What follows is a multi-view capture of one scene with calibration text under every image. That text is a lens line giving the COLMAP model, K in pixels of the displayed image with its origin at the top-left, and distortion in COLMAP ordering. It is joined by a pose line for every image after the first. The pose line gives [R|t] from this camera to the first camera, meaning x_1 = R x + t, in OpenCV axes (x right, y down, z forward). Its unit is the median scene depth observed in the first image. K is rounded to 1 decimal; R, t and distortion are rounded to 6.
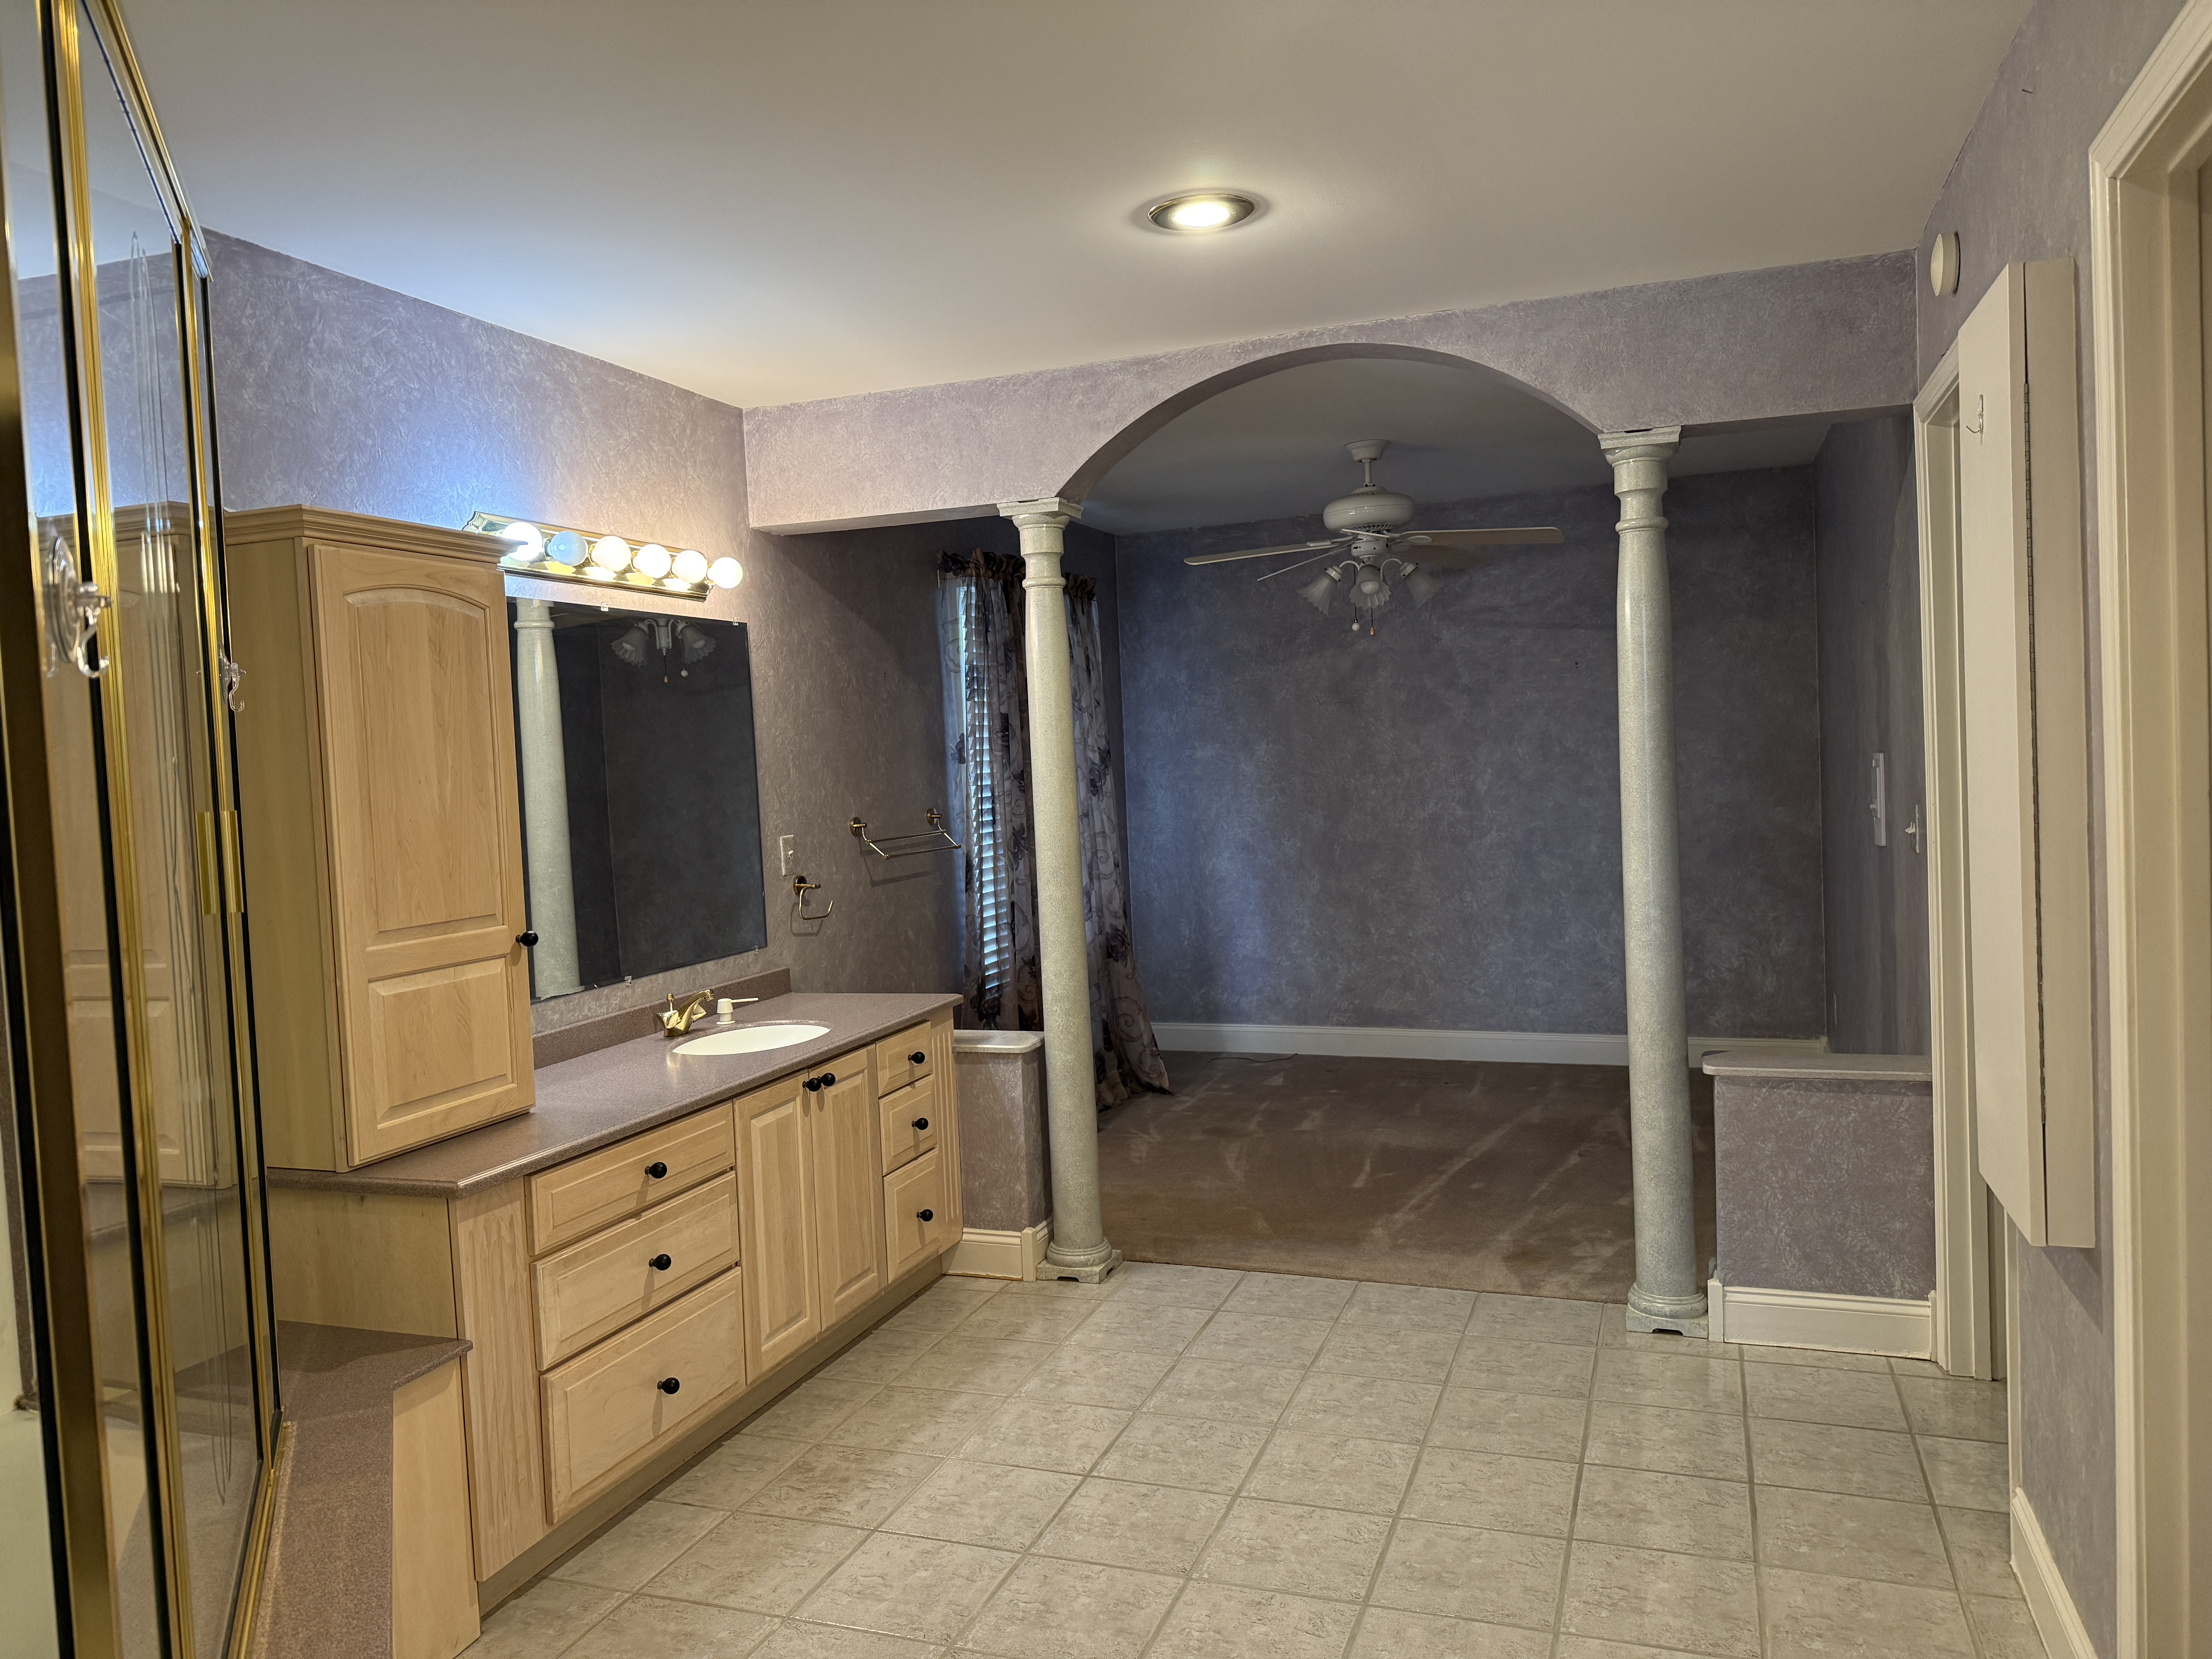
lens RADIAL K [[1580.4, 0, 1114.8], [0, 1580.4, 830.9], [0, 0, 1]] dist [0.027467, -0.021684]
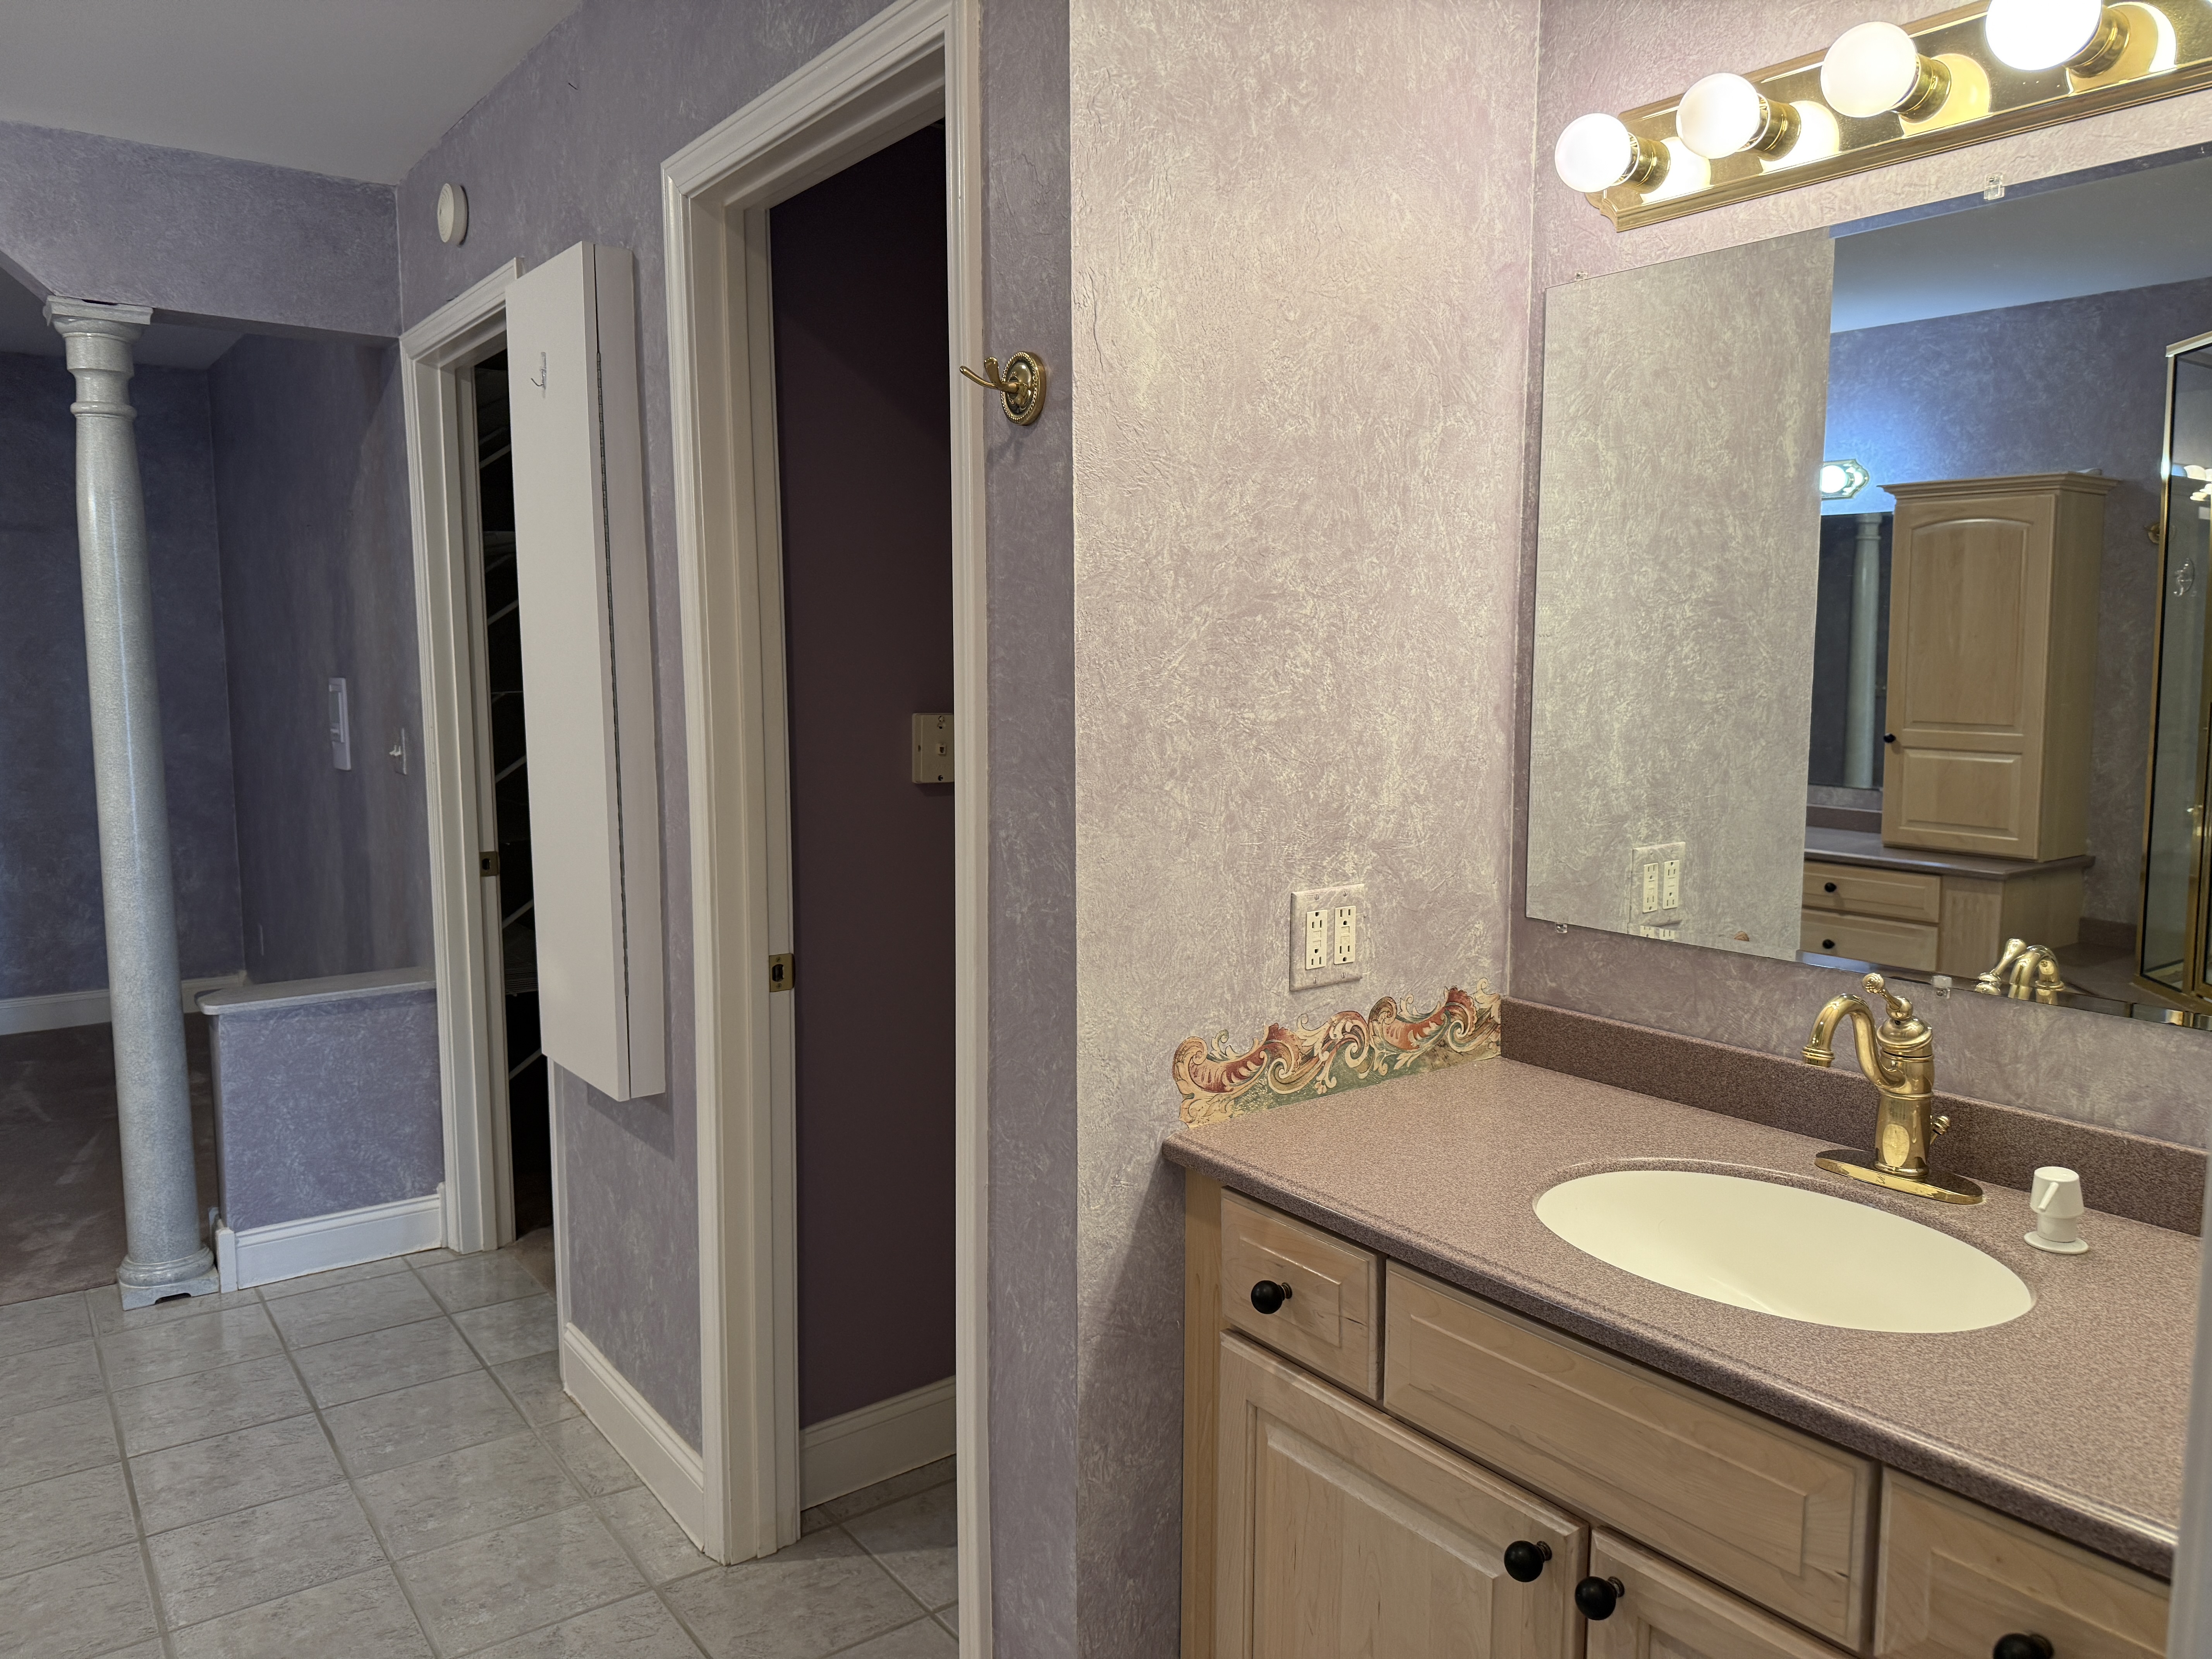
lens RADIAL K [[1580.4, 0, 1114.8], [0, 1580.4, 830.9], [0, 0, 1]] dist [0.027467, -0.021684]
pose [[0.551484, -0.051576, 0.832589, -0.111946], [0.016168, 0.998560, 0.051148, 0.005195], [-0.834029, -0.014746, 0.551524, 0.035825]]
